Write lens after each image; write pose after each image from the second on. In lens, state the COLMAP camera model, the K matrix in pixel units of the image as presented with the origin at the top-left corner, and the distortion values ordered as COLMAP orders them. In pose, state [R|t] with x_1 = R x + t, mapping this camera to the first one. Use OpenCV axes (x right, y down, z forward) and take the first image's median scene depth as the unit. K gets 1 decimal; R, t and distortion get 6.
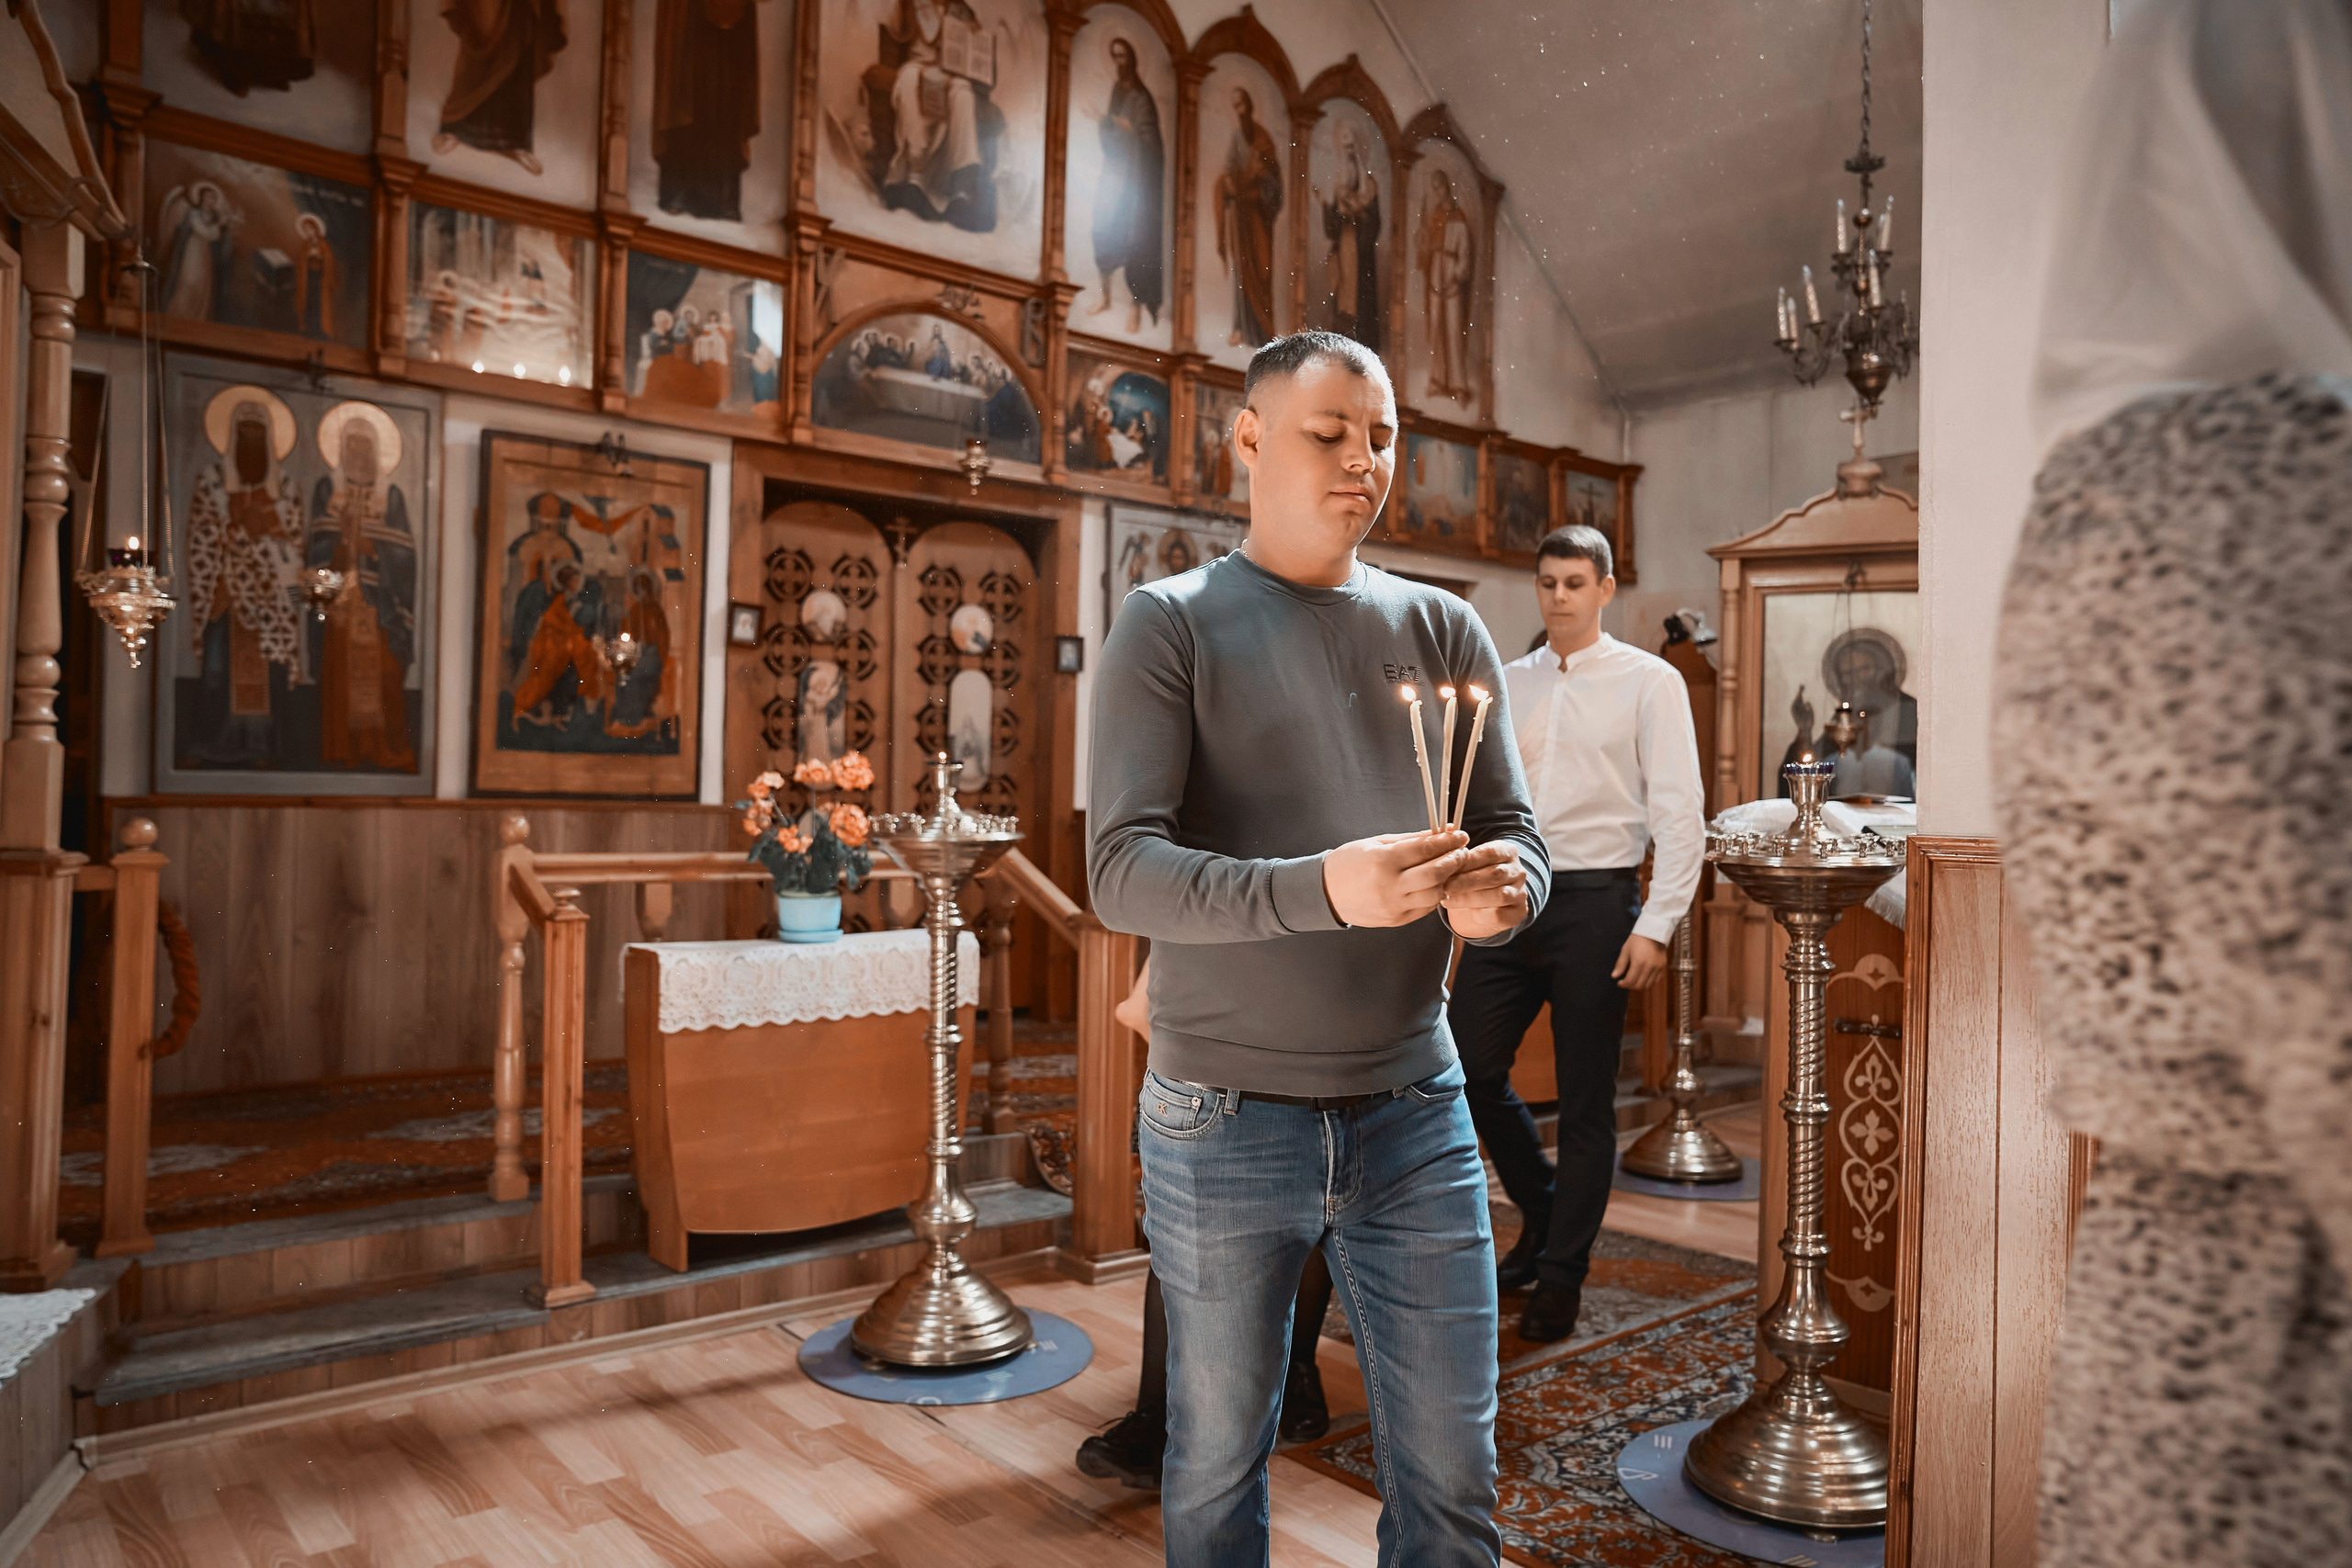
lens RADIAL K [[1696.8, 0, 1165.6], [0, 1696.8, 785.7], [0, 0, 1]] dist [-0.045872, 0.043744]
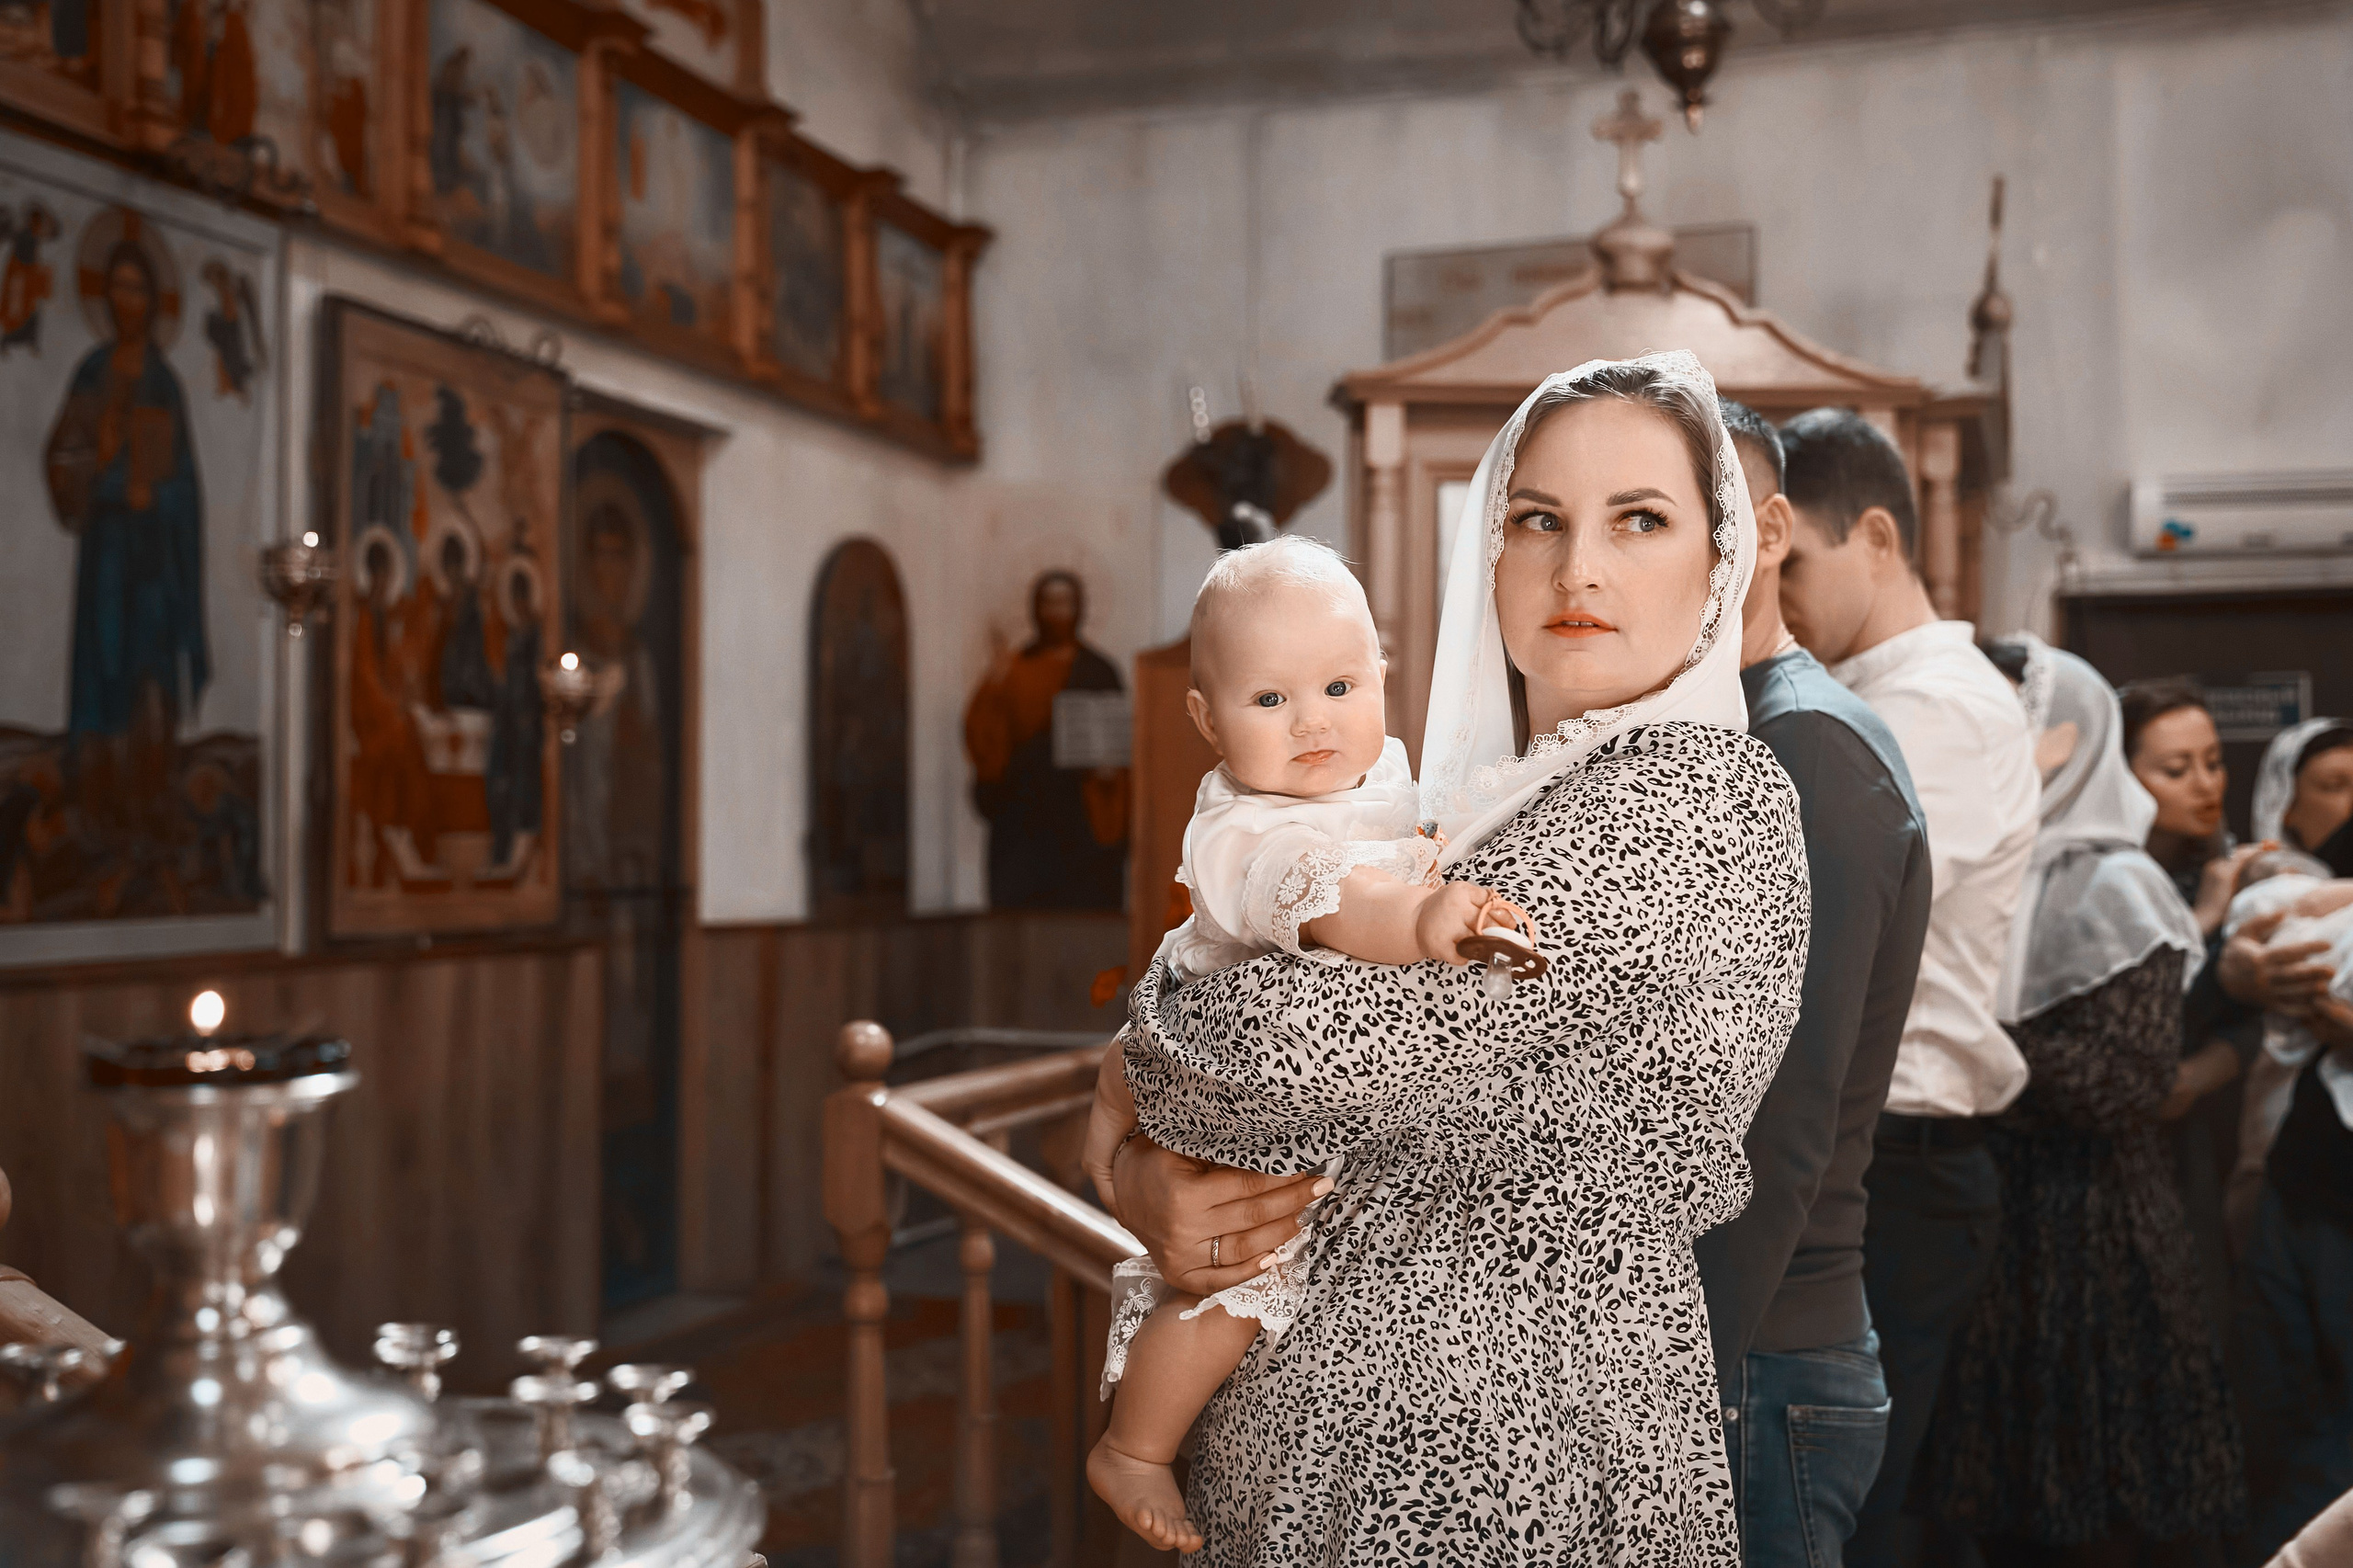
lens RADIAL K [[2547.4, 0, 1198.6], [0, 2547.4, 798.0], [0, 0, 1]] dist [0.065198, 0.000000]
pose [[0.850846, -0.004012, 0.525400, -0.097423], [0.007080, 0.999968, -0.003830, -0.019739], [-0.525368, 0.006978, 0.850847, 0.420976]]
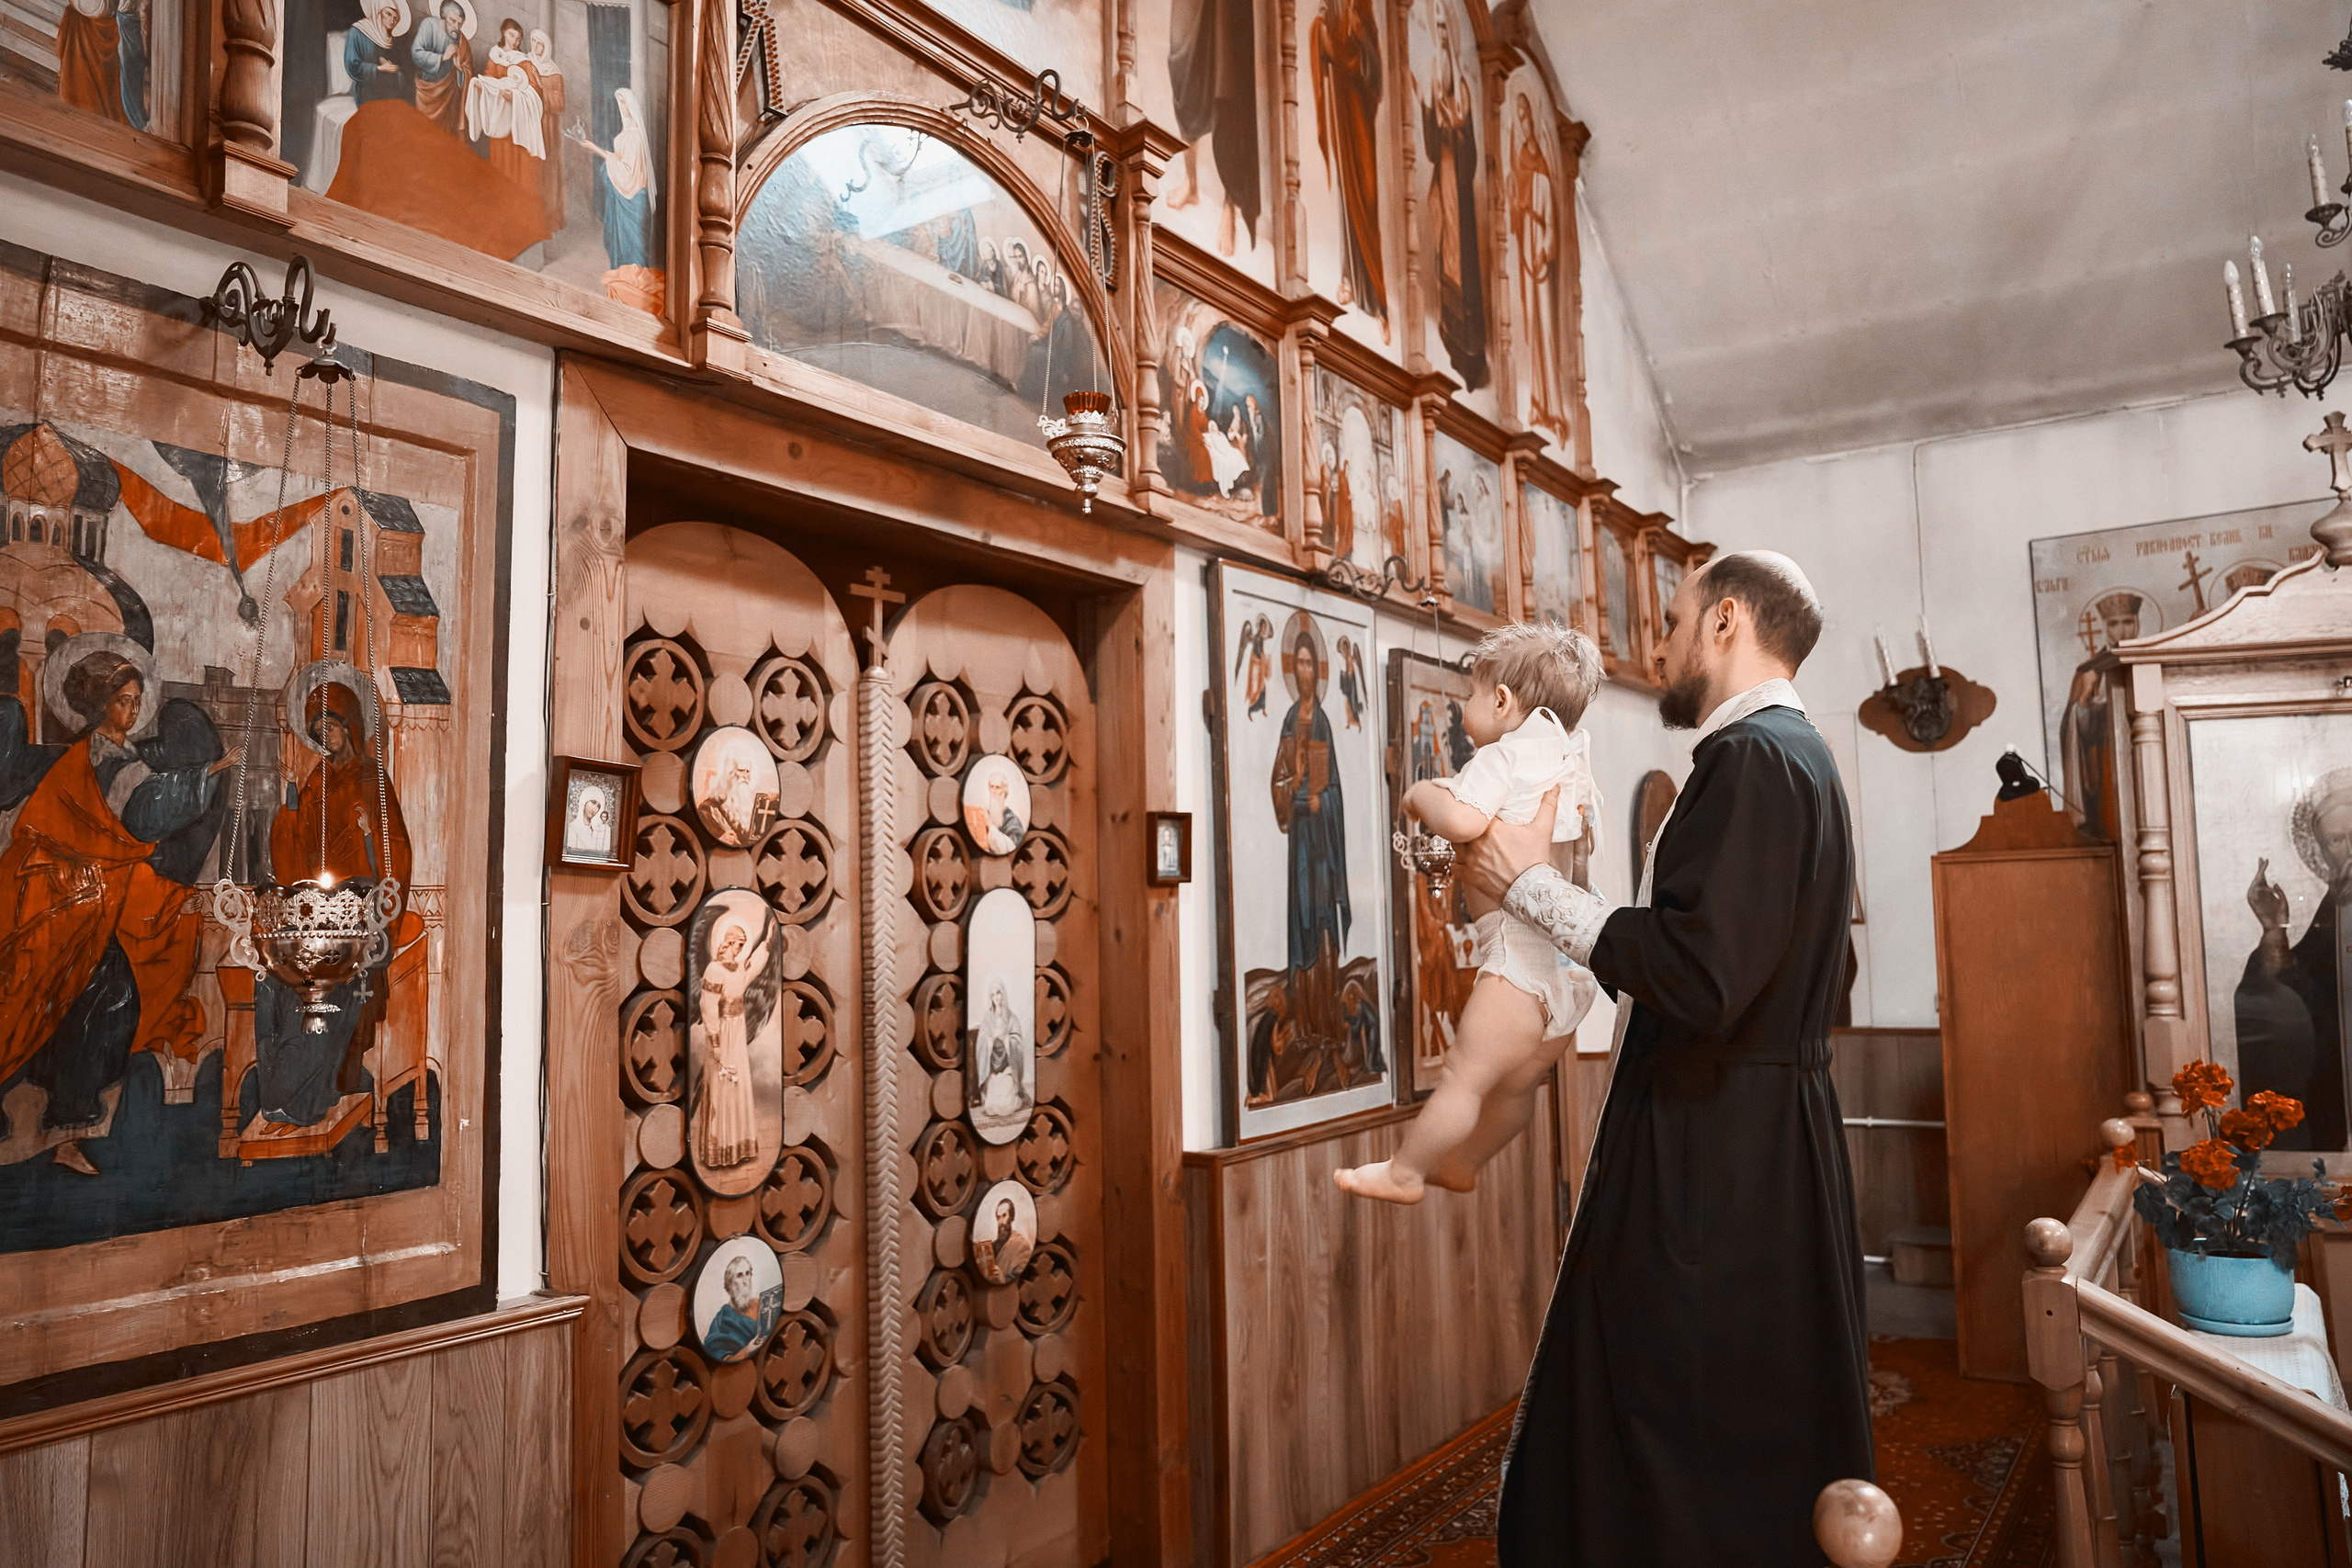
lens RADIAL K [[1696.8, 0, 1178.0], [0, 1696.8, 776.2], [0, 0, 1]] dist [-0.045872, 0.043744]
pose [[0.956044, -0.018318, 0.292651, -0.207013], [0.042973, 0.996023, -0.078044, -0.060209], [-0.290058, 0.087190, 0.953029, 0.522030]]
